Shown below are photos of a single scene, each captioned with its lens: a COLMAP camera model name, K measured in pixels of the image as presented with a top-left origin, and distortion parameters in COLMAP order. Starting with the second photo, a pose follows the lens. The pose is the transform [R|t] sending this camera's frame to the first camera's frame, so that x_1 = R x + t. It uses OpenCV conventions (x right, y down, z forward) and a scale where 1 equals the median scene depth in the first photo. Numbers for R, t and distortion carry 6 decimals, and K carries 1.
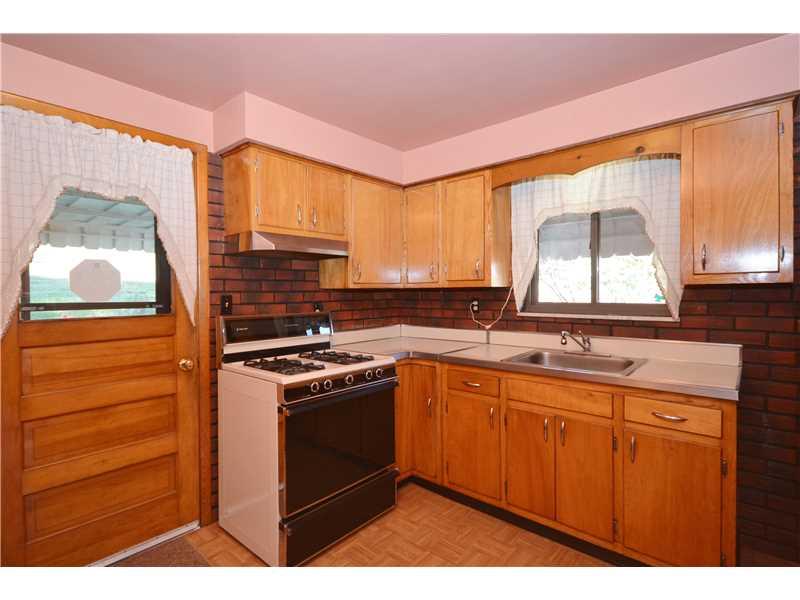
lens RADIAL K [[411.2, 0, 402.3], [0, 411.2, 299.0], [0, 0, 1]] dist [0.006301, -0.000482]
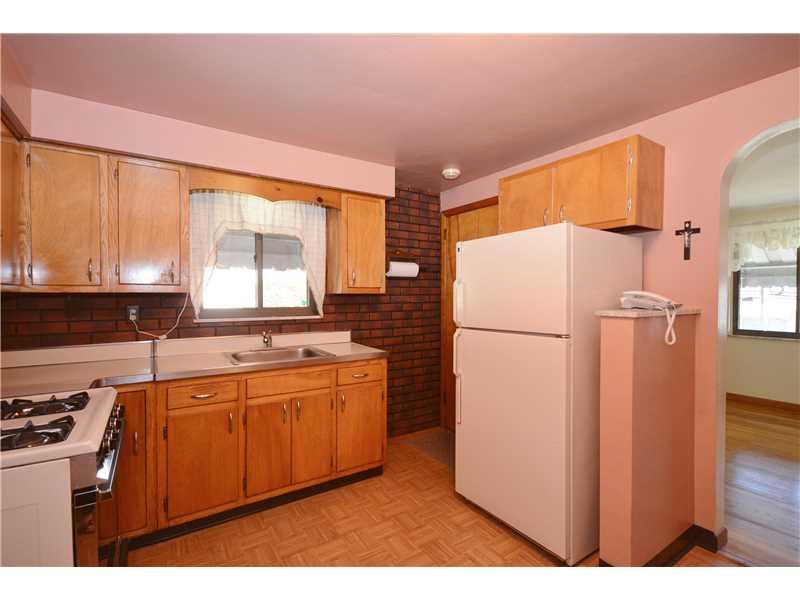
lens RADIAL K [[391.1, 0, 402.9], [0, 391.1, 302.6], [0, 0, 1]] dist [-0.005840, -0.000784]
pose [[0.239158, -0.006330, 0.970960, -0.480965], [0.018966, 0.999818, 0.001847, 0.001099], [-0.970796, 0.017973, 0.239234, 0.281620]]
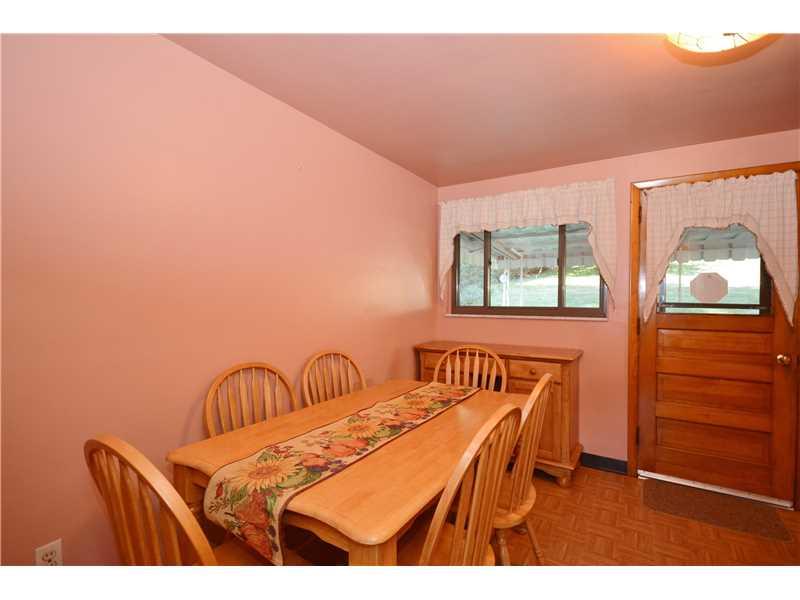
lens RADIAL K [[391.1, 0, 399.1], [0, 391.1, 299.9], [0, 0, 1]] dist [-0.005840, -0.000784]
pose [[0.124900, 0.016605, -0.992030, 0.788988], [-0.023354, 0.999632, 0.013792, 0.006280], [0.991894, 0.021445, 0.125241, -0.377551]]
